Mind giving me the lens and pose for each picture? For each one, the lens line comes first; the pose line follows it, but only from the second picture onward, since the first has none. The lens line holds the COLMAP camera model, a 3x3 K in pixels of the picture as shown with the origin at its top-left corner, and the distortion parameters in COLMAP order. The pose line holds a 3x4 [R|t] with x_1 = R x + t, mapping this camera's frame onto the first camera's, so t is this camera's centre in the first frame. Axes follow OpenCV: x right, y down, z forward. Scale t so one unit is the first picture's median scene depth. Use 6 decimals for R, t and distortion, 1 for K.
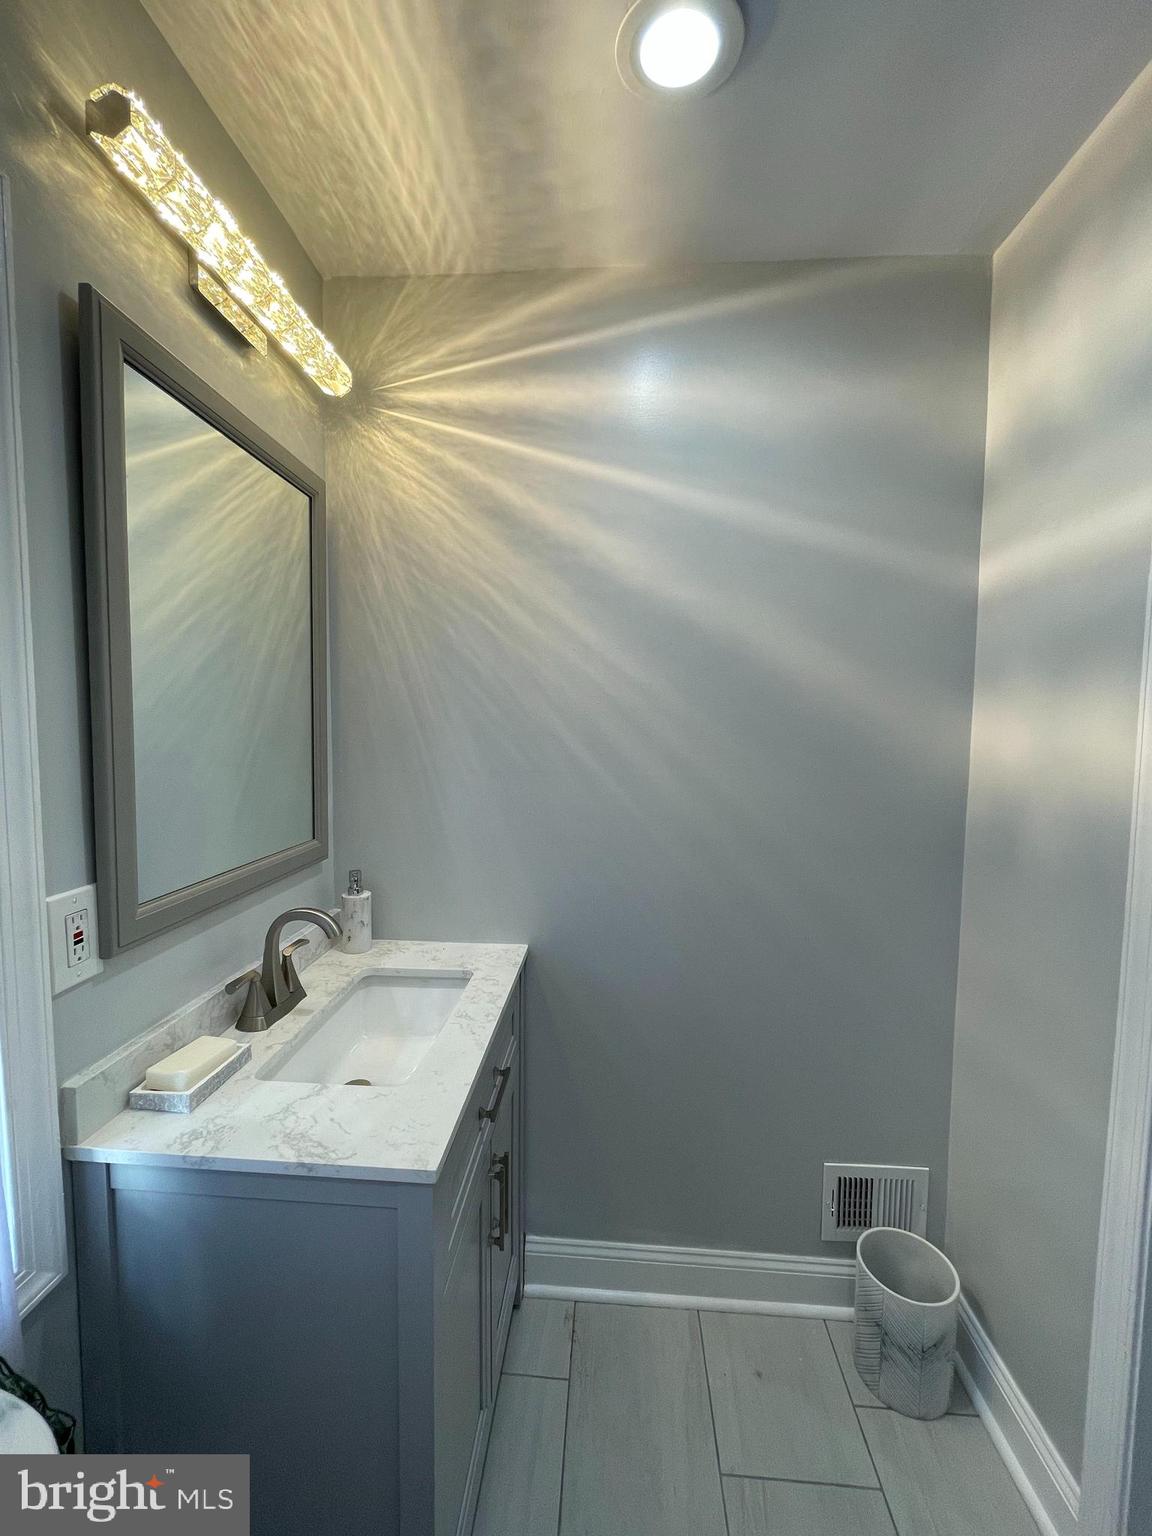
lens RADIAL K [[620.7, 0, 576.0], [0, 620.7, 768.0], [0, 0, 1]] dist [-0.001071, -0.000093]
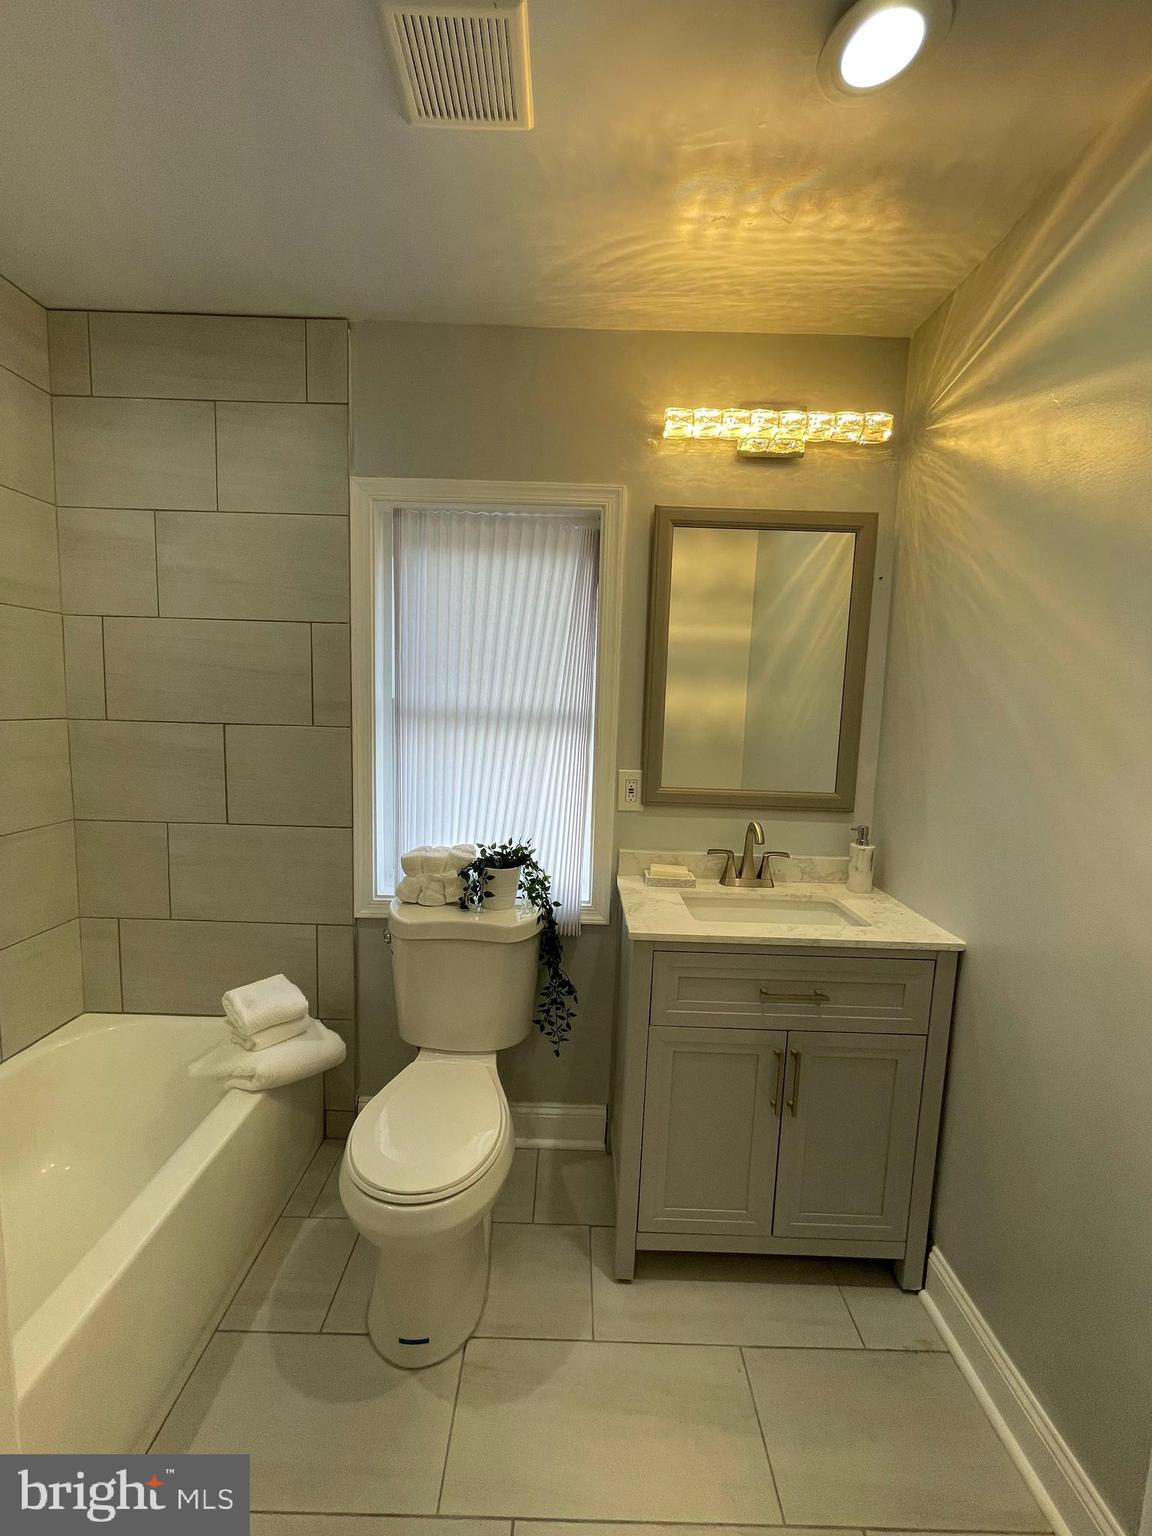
lens RADIAL K [[620.7, 0, 576.0], [0, 620.7, 768.0], [0, 0, 1]] dist [-0.001071, -0.000093]
pose [[0.063865, 0.098062, -0.993129, 0.937332], [-0.102974, 0.990496, 0.091180, -0.001602], [0.992632, 0.096443, 0.073356, 0.385410]]
